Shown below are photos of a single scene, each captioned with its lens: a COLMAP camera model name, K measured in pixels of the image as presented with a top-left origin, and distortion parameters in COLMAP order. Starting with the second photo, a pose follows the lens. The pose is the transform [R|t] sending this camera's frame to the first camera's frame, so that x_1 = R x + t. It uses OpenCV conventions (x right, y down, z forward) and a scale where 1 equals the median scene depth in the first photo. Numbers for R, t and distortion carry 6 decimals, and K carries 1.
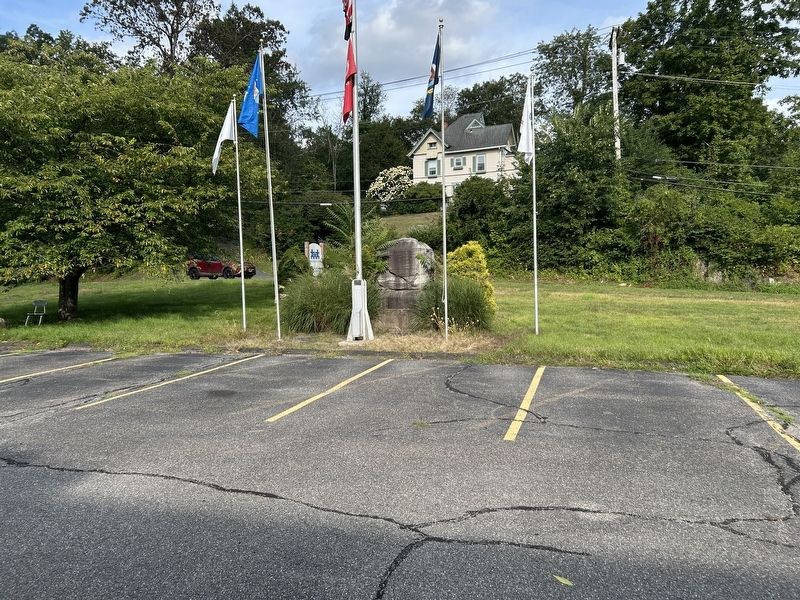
lens RADIAL K [[604.5, 0, 400.0], [0, 604.5, 300.0], [0, 0, 1]] dist [0.000136, -0.000005]
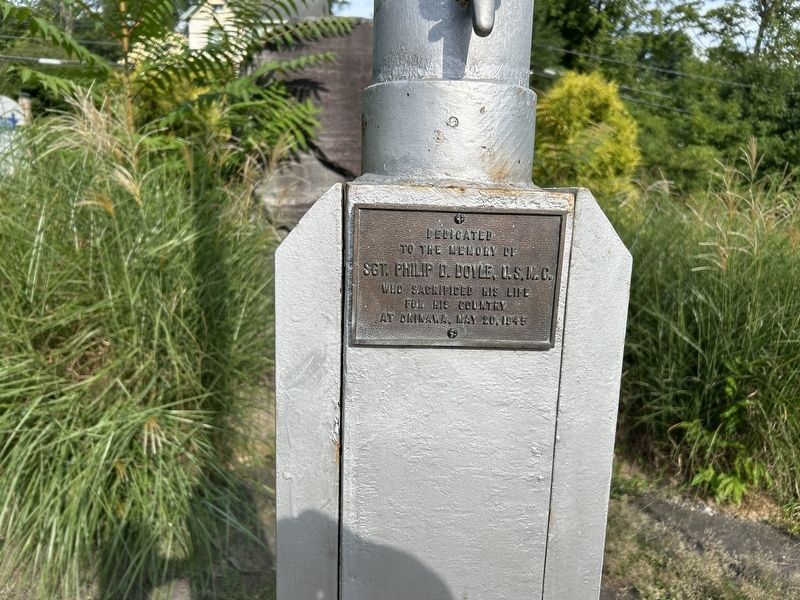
lens RADIAL K [[604.5, 0, 400.0], [0, 604.5, 300.0], [0, 0, 1]] dist [0.000136, -0.000005]
pose [[0.928767, -0.015453, 0.370342, -0.033986], [-0.034308, 0.991258, 0.127399, -0.012721], [-0.369073, -0.131029, 0.920118, 0.388803]]
